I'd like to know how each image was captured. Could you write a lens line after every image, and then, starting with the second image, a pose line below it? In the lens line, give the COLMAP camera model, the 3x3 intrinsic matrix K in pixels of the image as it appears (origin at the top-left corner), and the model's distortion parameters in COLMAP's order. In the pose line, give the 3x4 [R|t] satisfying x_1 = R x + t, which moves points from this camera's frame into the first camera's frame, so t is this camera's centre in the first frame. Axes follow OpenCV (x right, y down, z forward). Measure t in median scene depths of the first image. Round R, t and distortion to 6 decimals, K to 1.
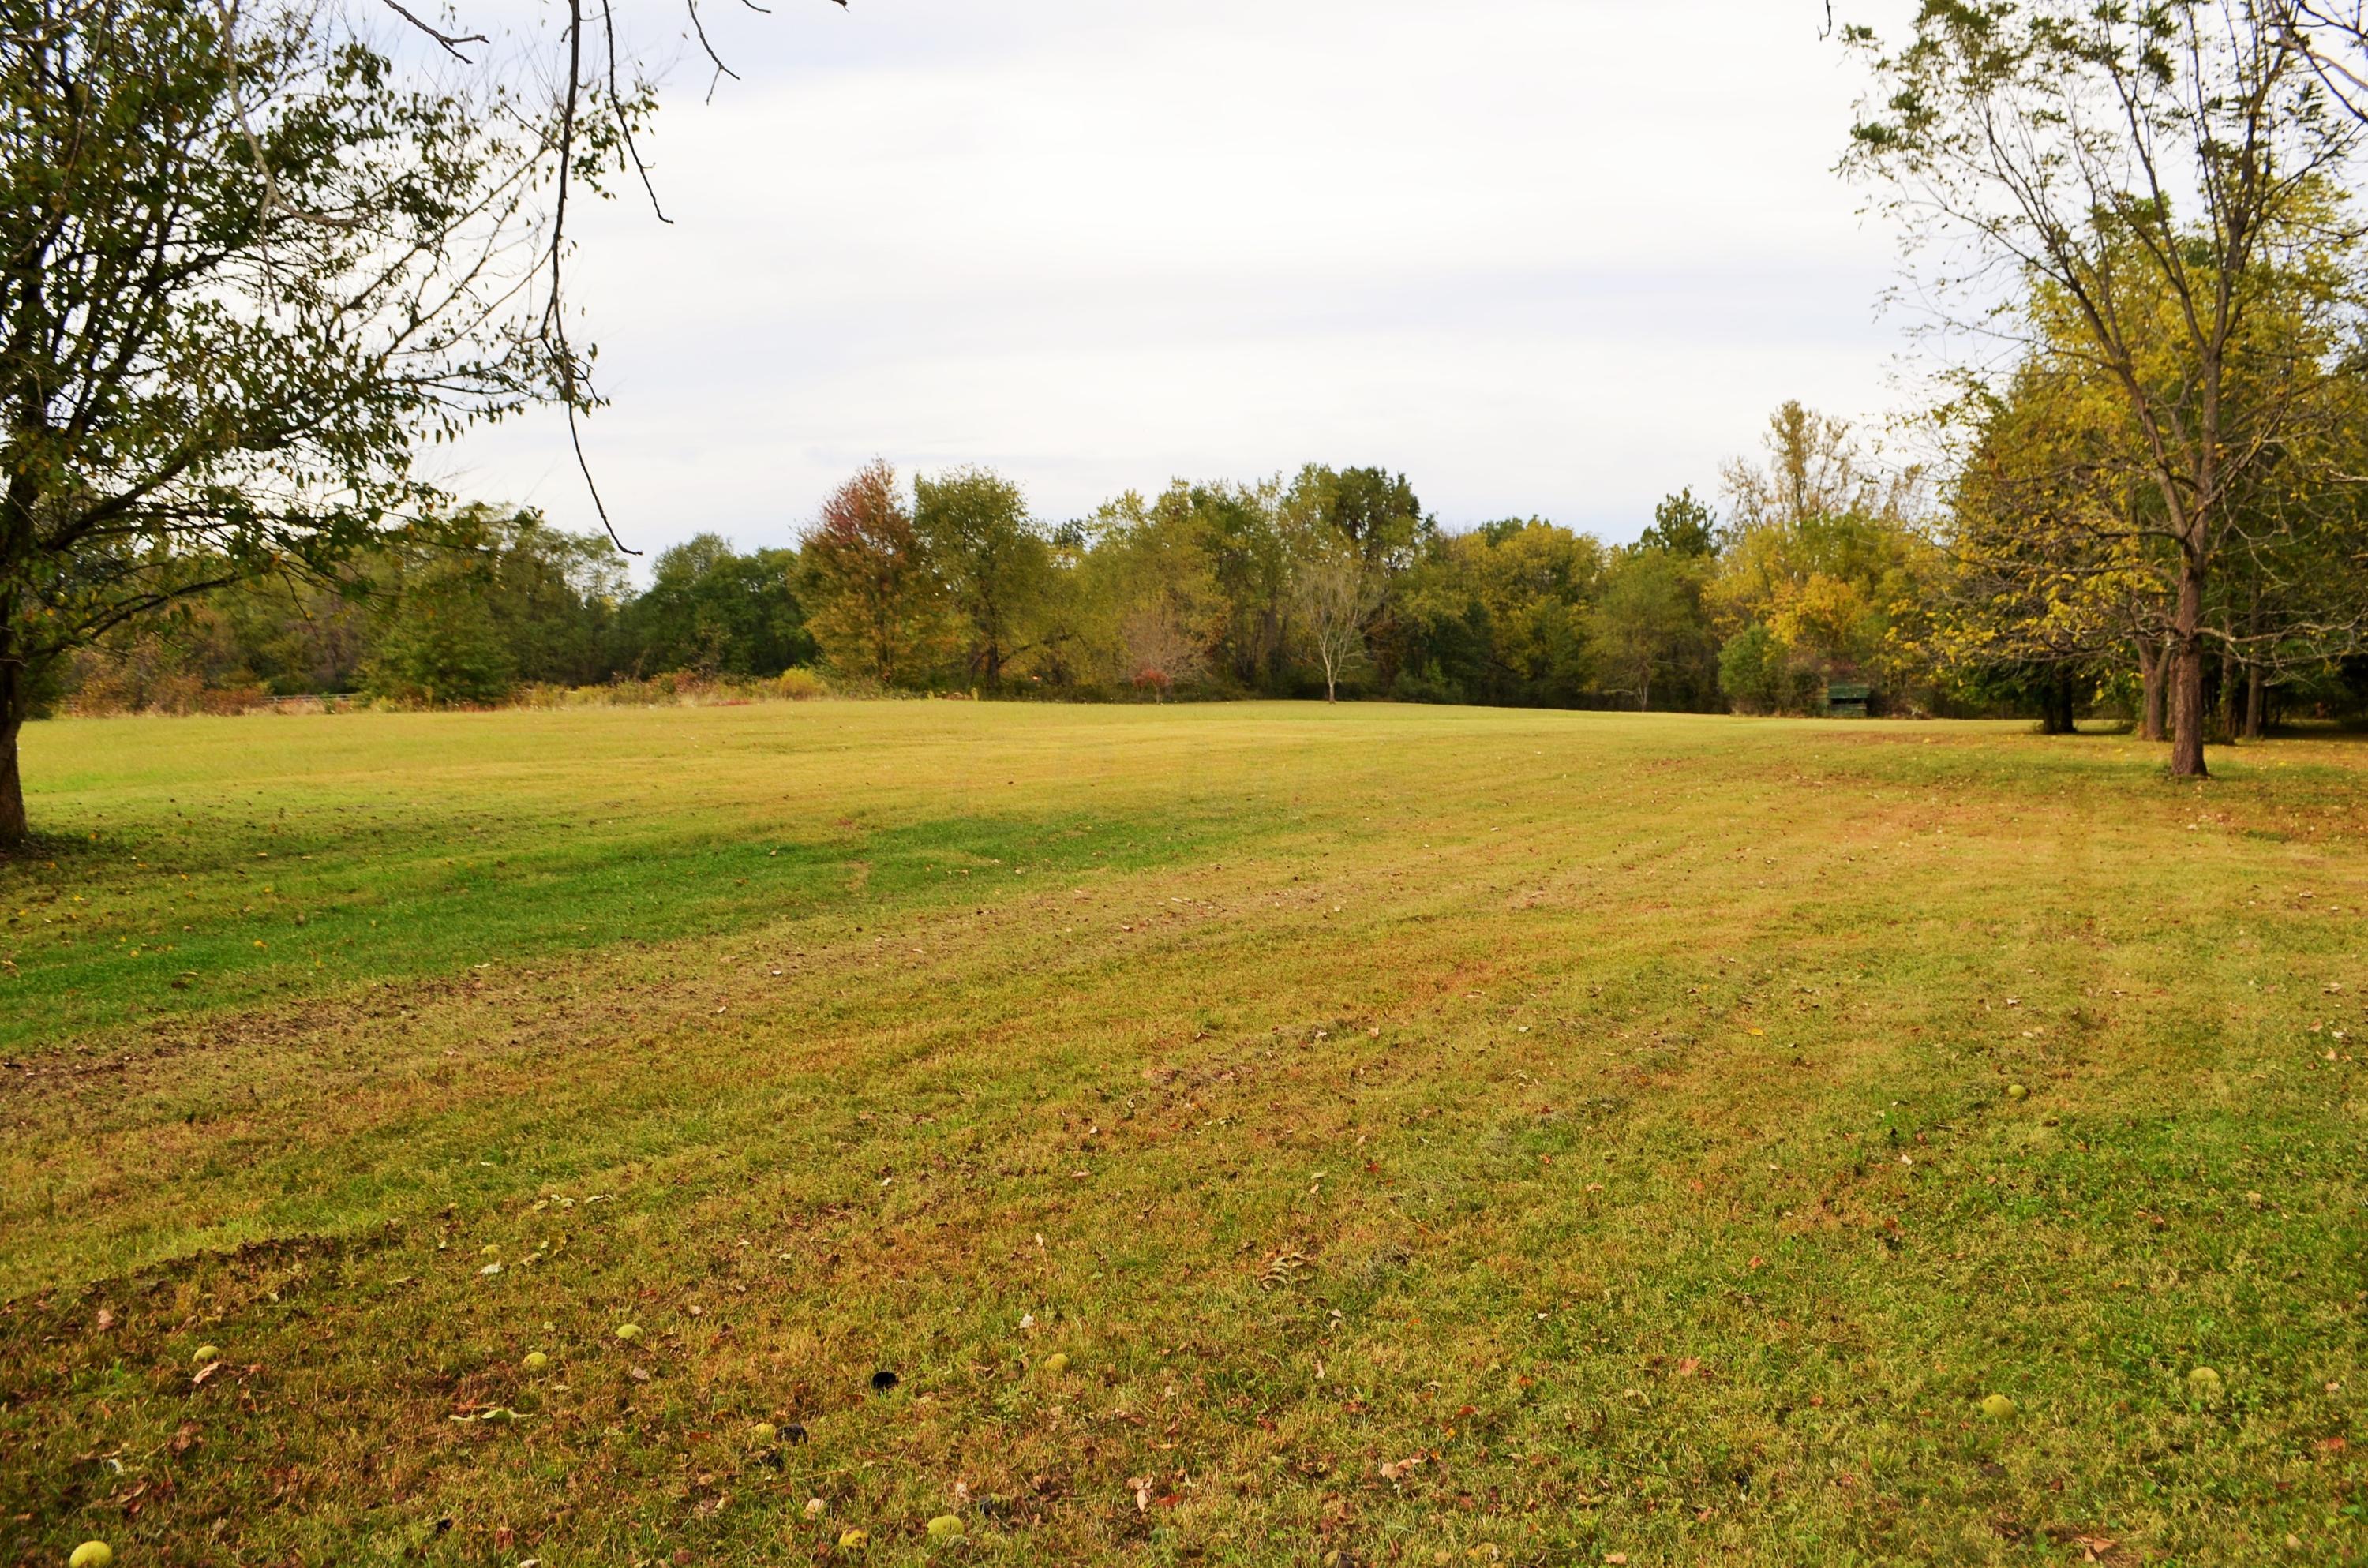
lens RADIAL K [[1886.9, 0, 1184.0], [0, 1886.9, 784.0], [0, 0, 1]] dist [-0.039579, 0.001683]
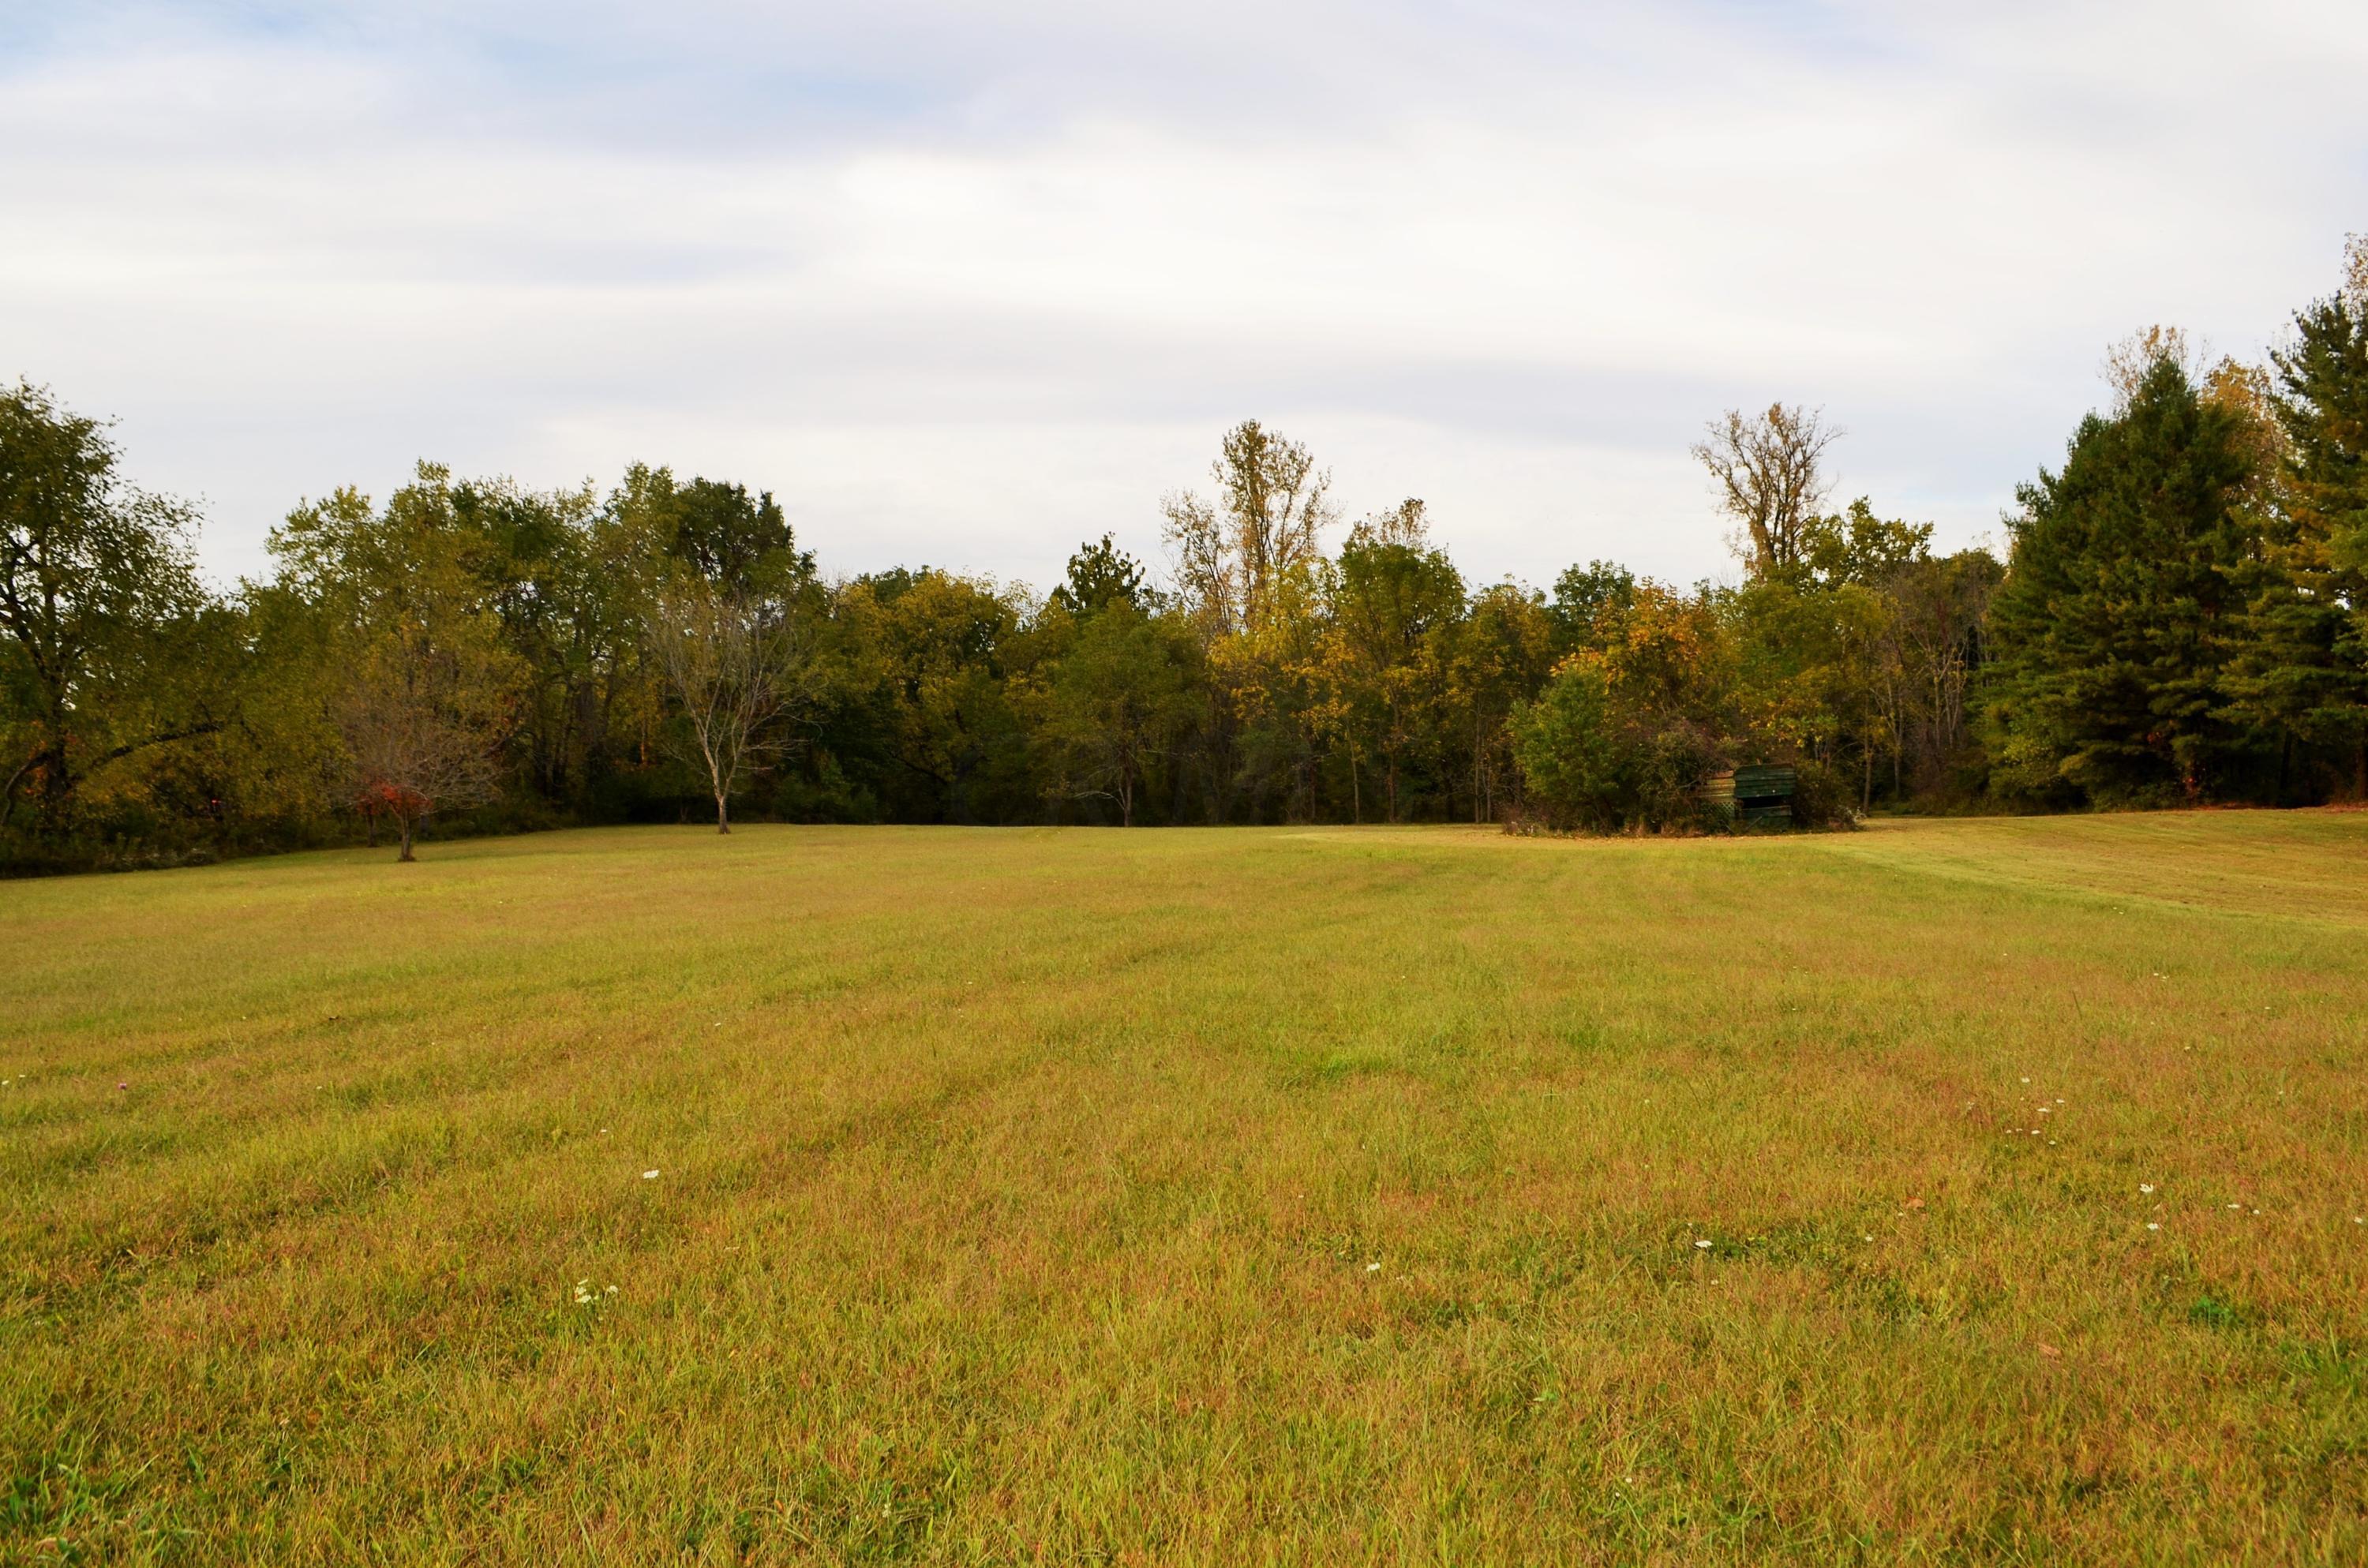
lens RADIAL K [[1886.9, 0, 1184.0], [0, 1886.9, 784.0], [0, 0, 1]] dist [-0.039579, 0.001683]
pose [[0.927609, -0.029435, 0.372390, -0.004411], [0.049429, 0.997797, -0.044256, -0.018196], [-0.370267, 0.059459, 0.927020, 0.300182]]
